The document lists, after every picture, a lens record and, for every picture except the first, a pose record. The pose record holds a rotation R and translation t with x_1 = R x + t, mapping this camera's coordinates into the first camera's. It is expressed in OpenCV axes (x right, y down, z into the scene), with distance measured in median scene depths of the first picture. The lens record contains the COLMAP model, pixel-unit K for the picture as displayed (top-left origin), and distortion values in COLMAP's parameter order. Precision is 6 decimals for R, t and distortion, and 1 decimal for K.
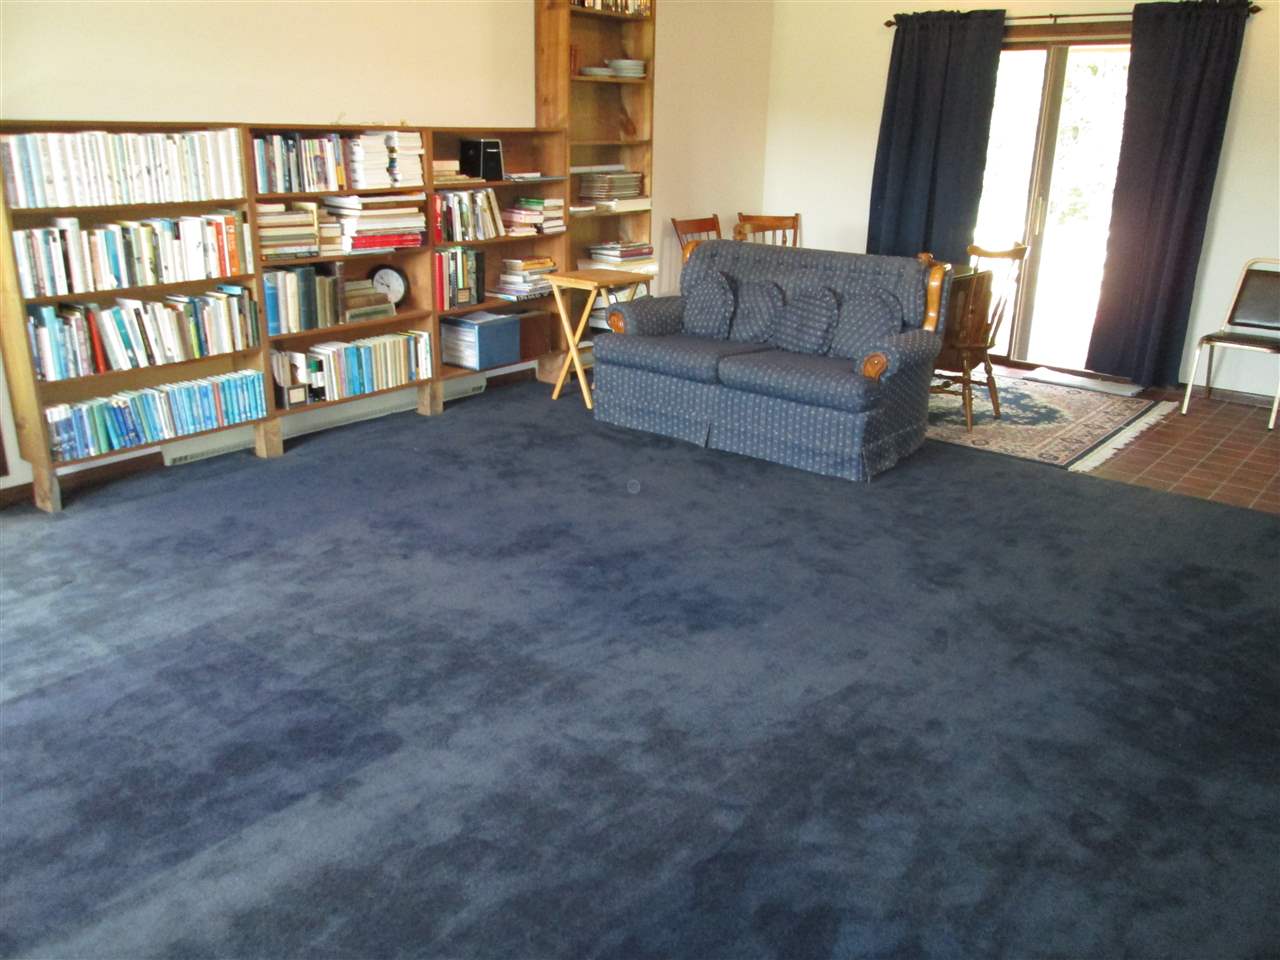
lens RADIAL K [[1081.7, 0, 640.0], [0, 1081.7, 480.0], [0, 0, 1]] dist [-0.059872, 0.072706]
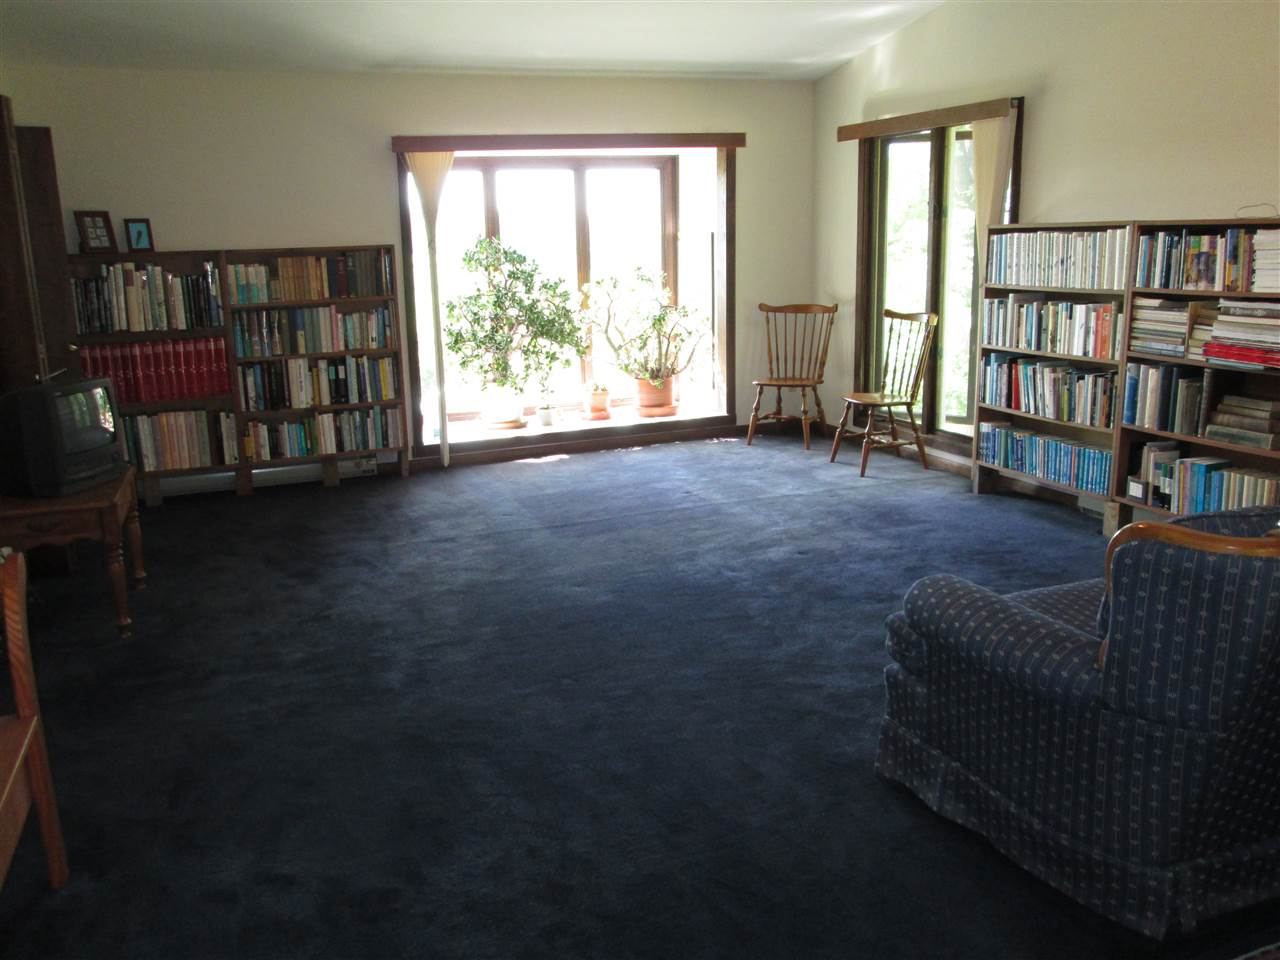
lens RADIAL K [[1081.7, 0, 640.0], [0, 1081.7, 480.0], [0, 0, 1]] dist [-0.059872, 0.072706]
pose [[-0.513443, 0.194653, -0.835755, 0.808107], [-0.239062, 0.902930, 0.357165, -0.360820], [0.824152, 0.383181, -0.417069, 1.128975]]
